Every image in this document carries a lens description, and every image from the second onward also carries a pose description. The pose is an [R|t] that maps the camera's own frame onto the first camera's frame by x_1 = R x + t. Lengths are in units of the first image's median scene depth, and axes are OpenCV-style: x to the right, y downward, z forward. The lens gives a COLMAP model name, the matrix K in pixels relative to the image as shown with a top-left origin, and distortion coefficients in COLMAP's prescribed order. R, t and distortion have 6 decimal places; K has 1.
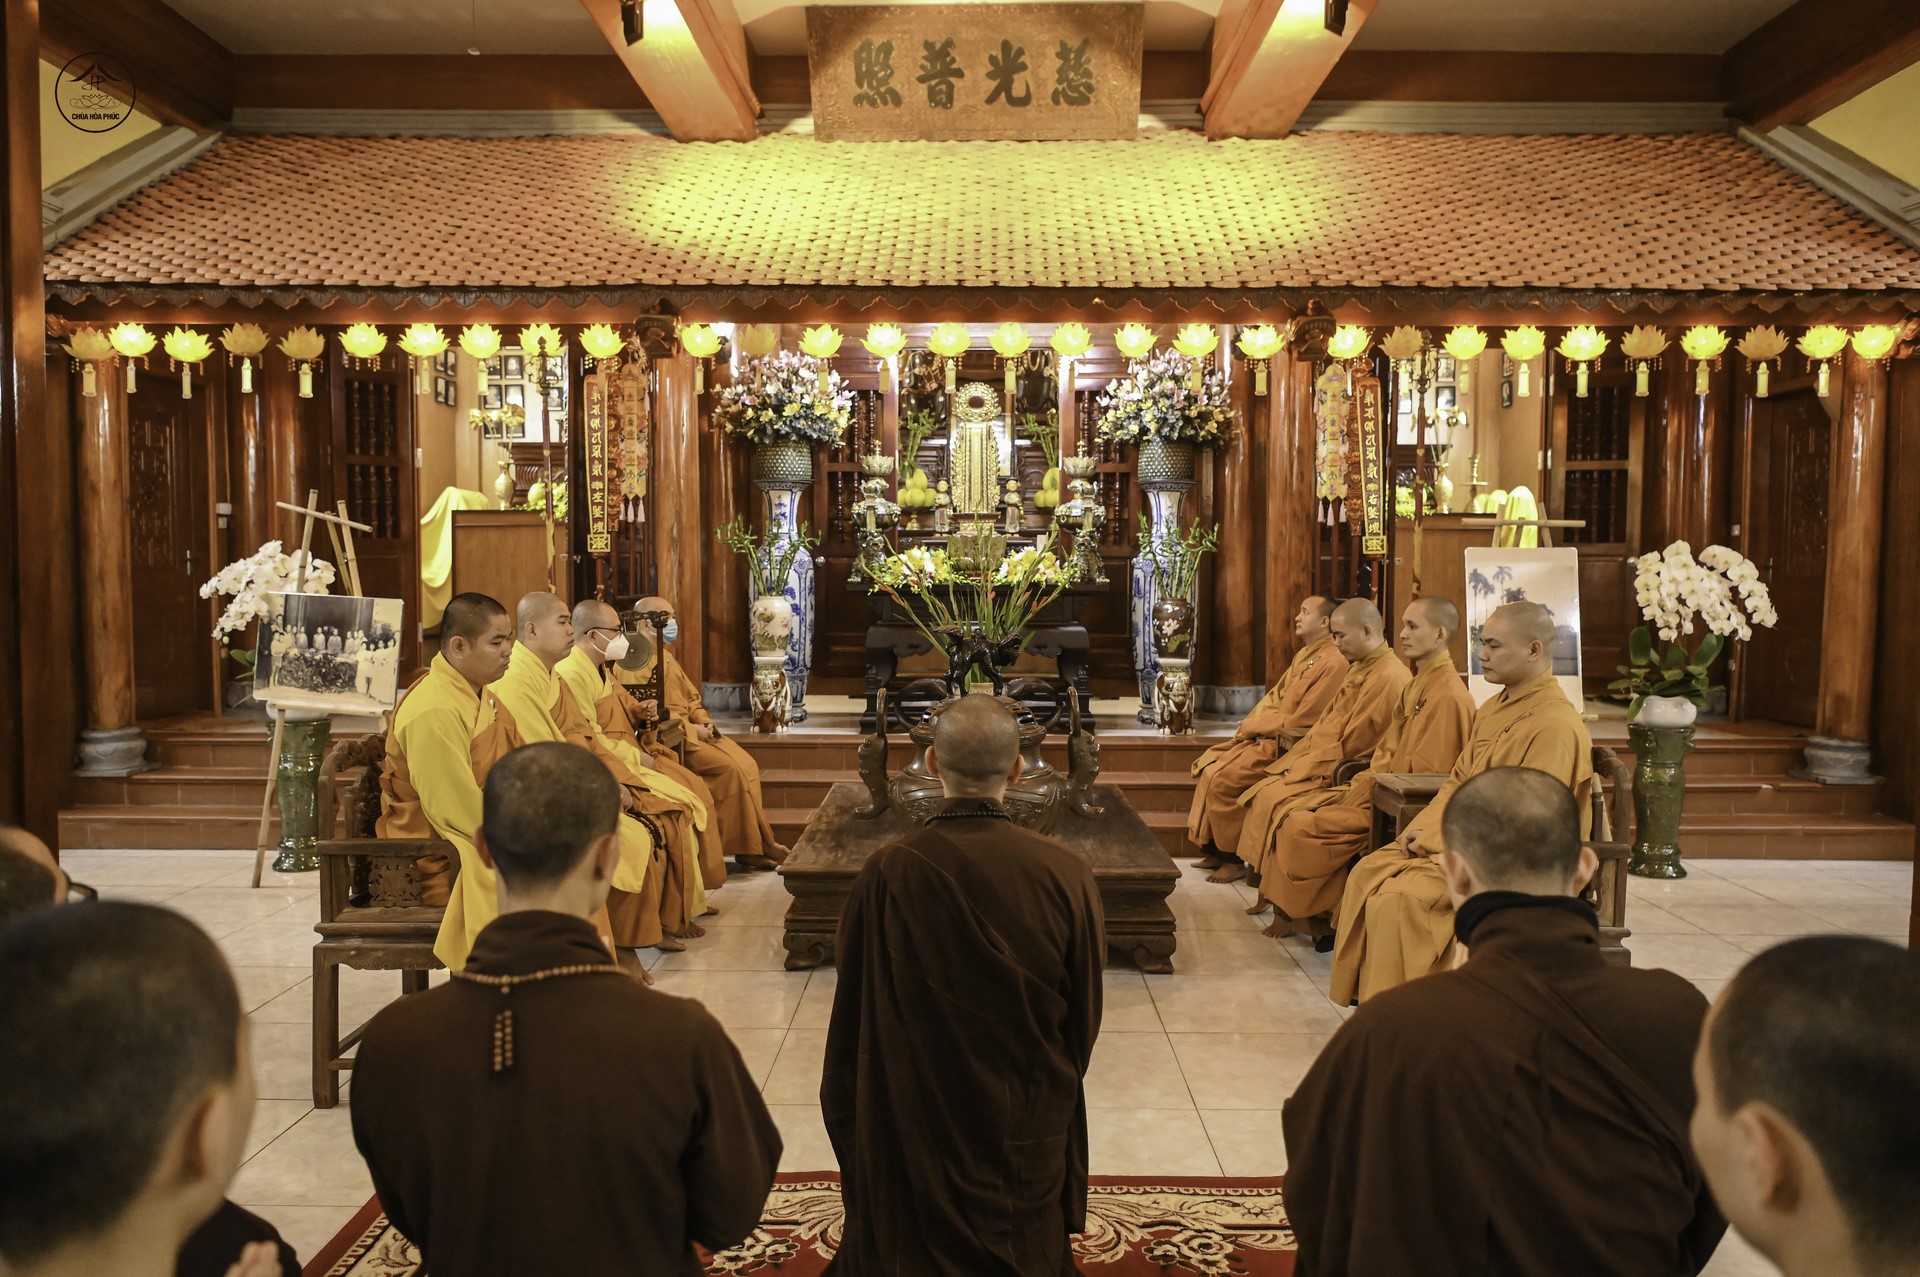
lens RADIAL K [[1308.5, 0, 960.0], [0, 1308.5, 638.5], [0, 0, 1]] dist [-0.013852, 0.003961]
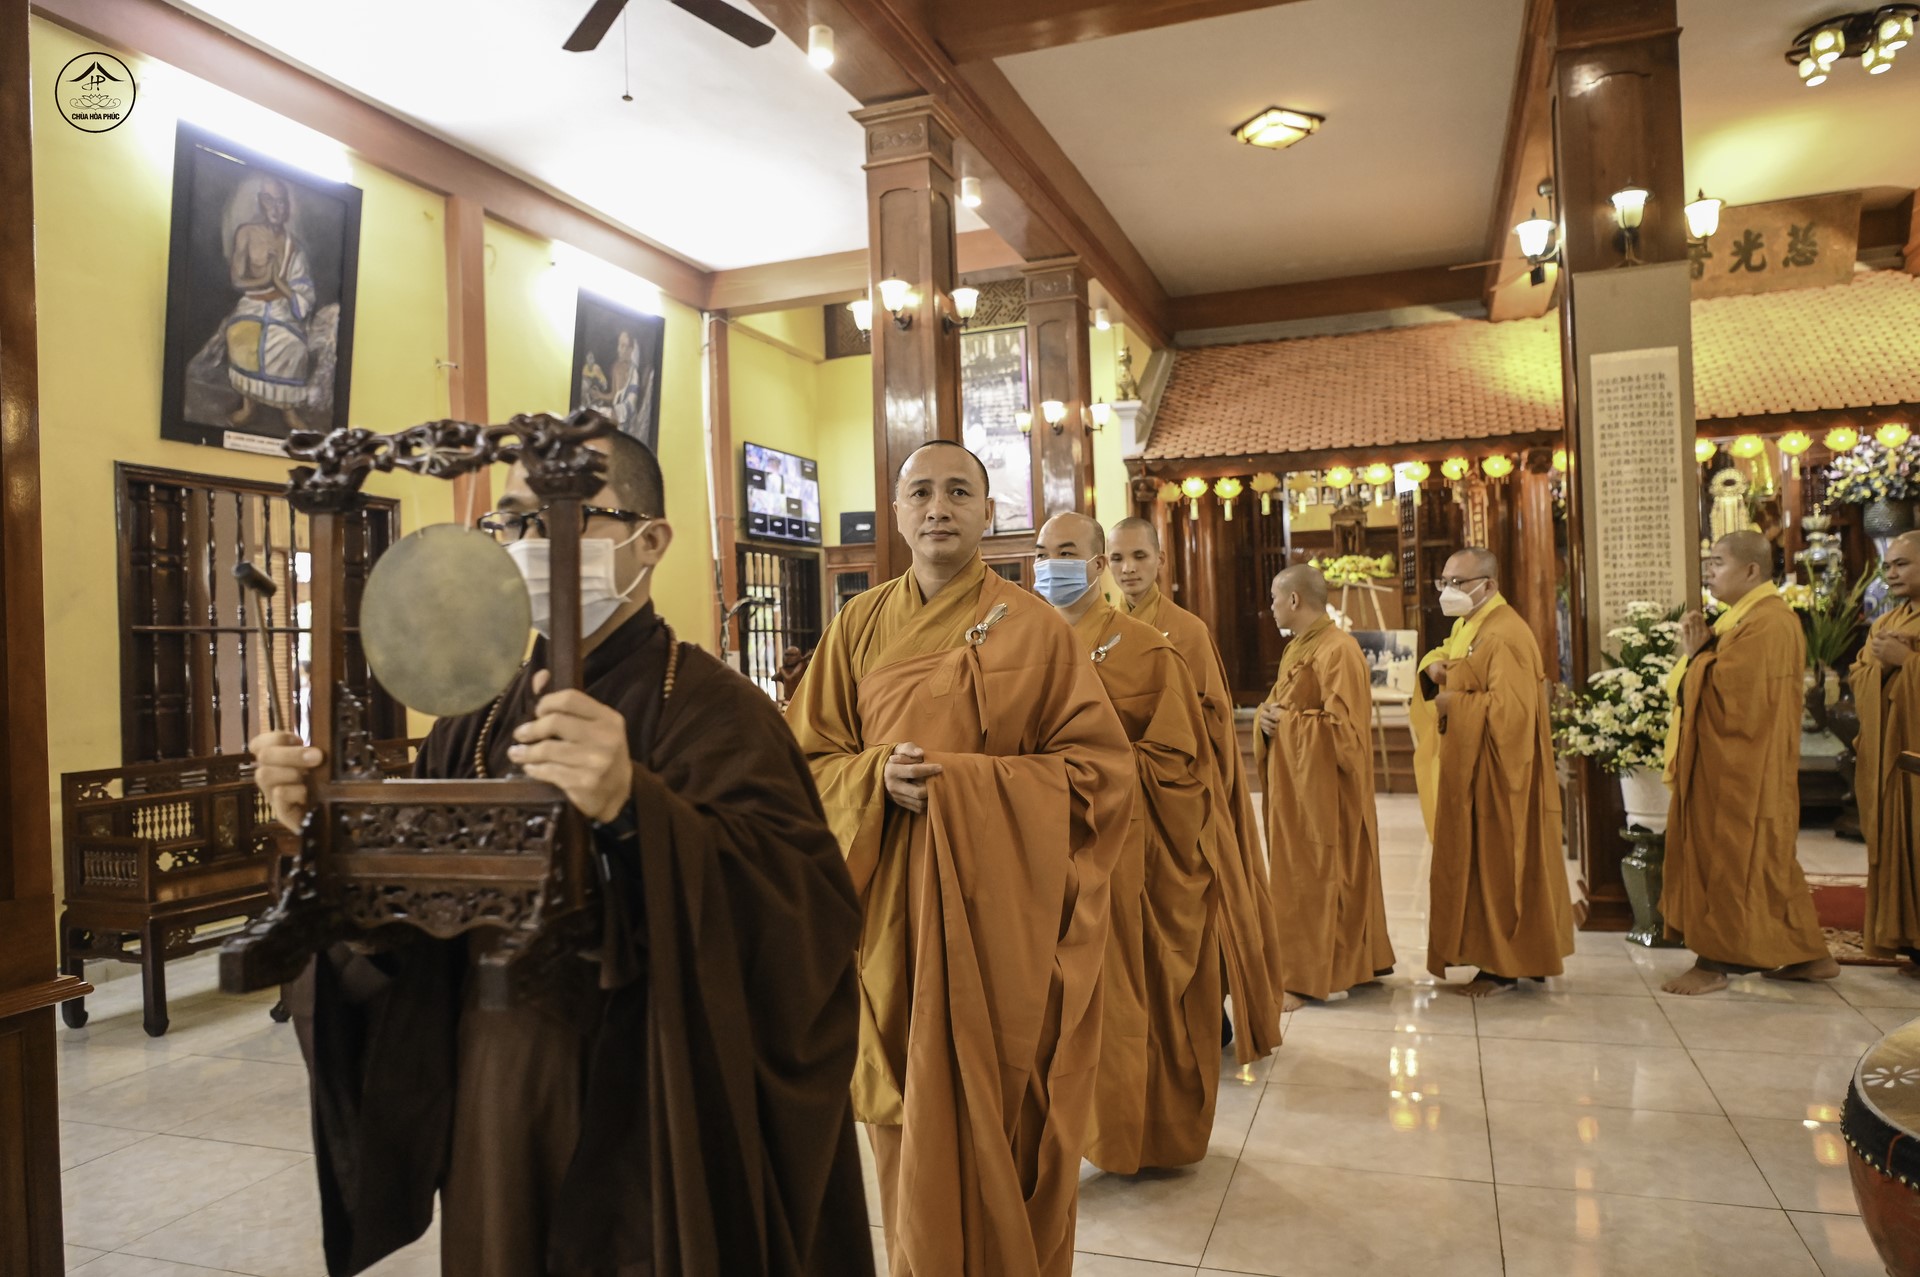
lens RADIAL K [[1308.5, 0, 960.0], [0, 1308.5, 638.5], [0, 0, 1]] dist [-0.013852, 0.003961]
pose [[0.945467, -0.040979, -0.323131, -0.332049], [0.023284, 0.998019, -0.058440, 0.048833], [0.324886, 0.047729, 0.944548, -0.589534]]
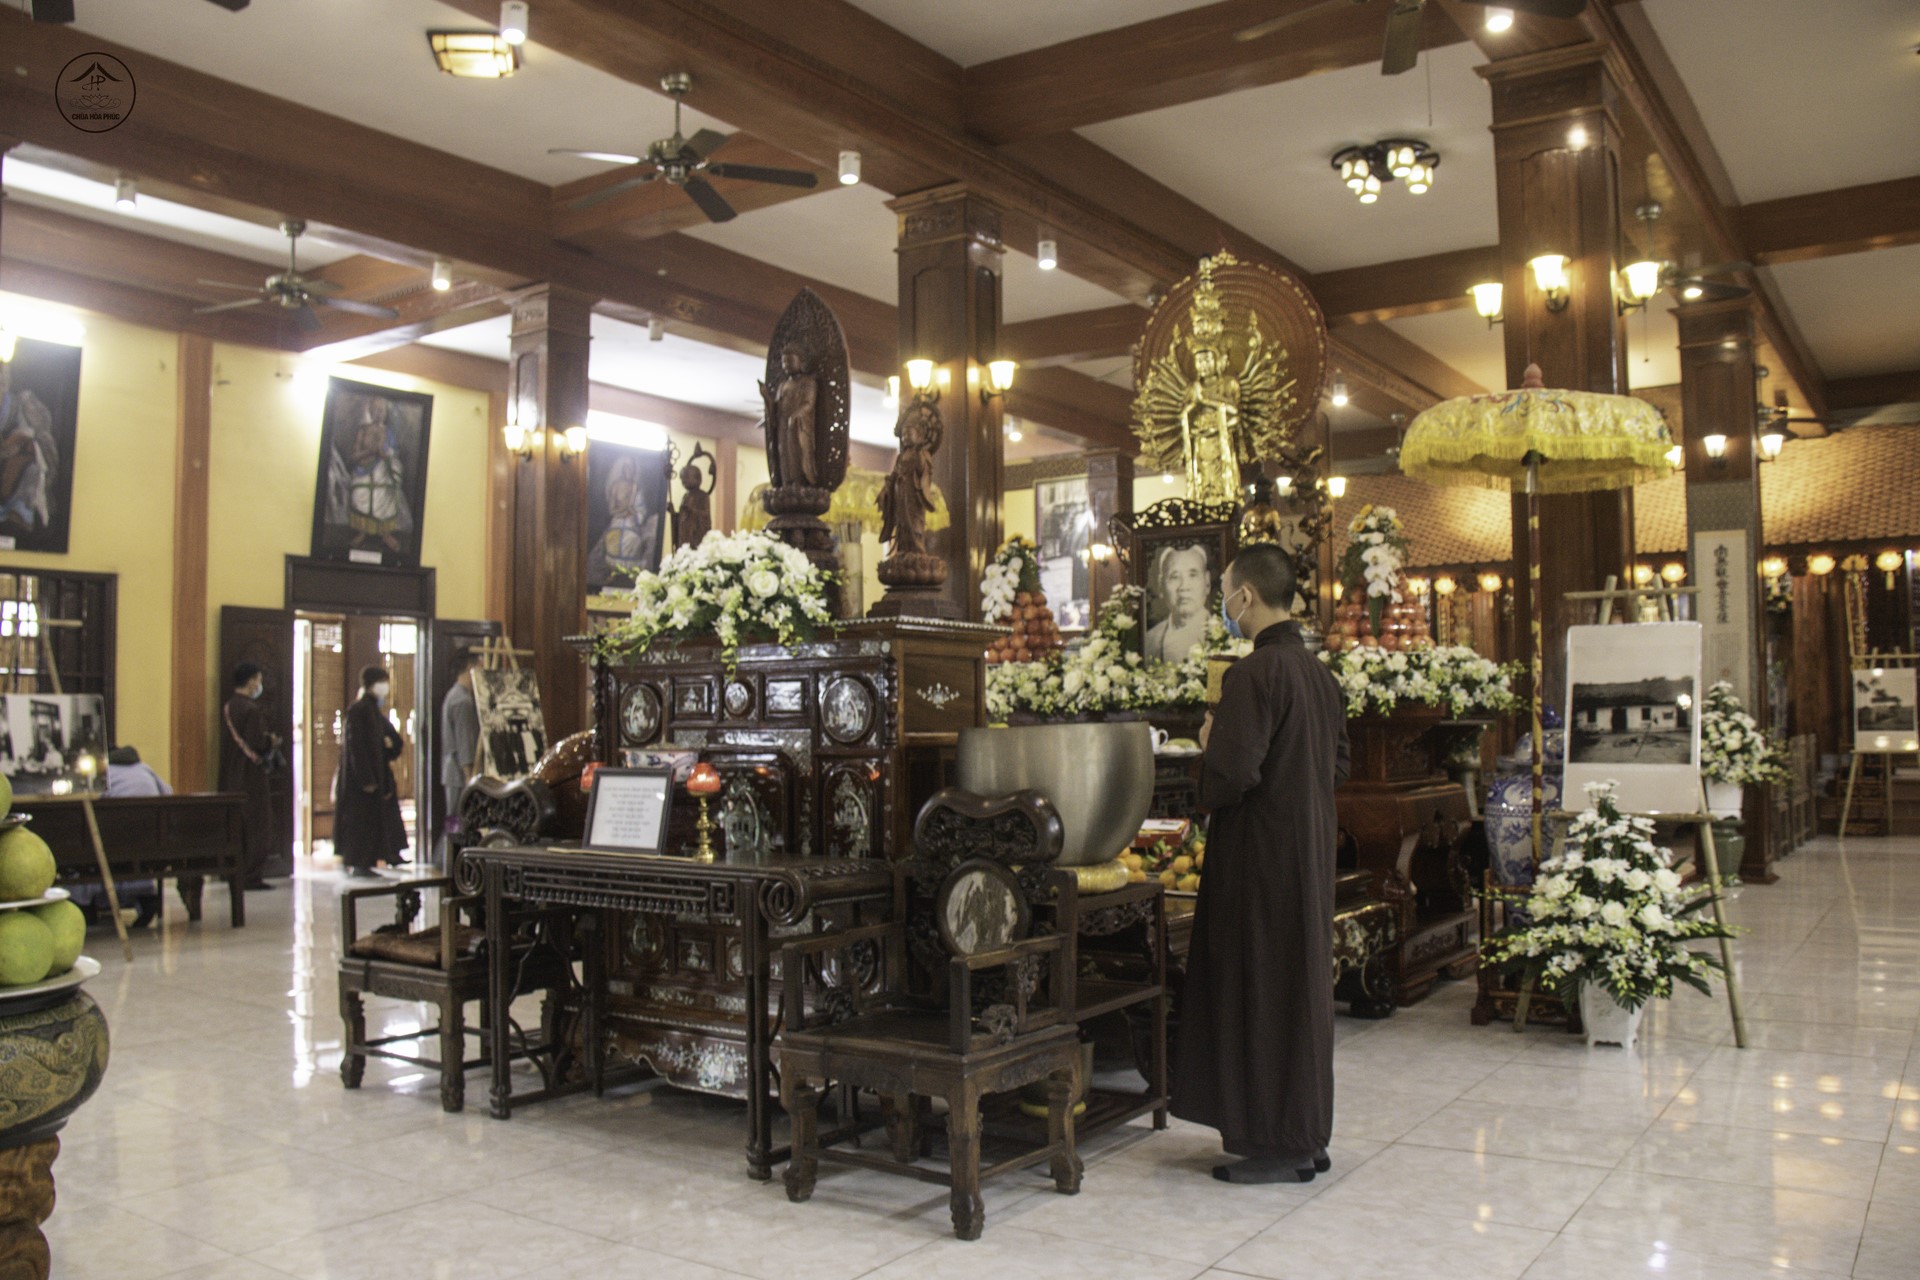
lens RADIAL K [[1599.8, 0, 954.9], [0, 1599.8, 640.3], [0, 0, 1]] dist [-0.210218, 0.155534]
pose [[0.837277, -0.039528, -0.545349, 0.385654], [-0.016779, 0.995056, -0.097885, 0.107230], [0.546522, 0.091108, 0.832474, -1.342354]]
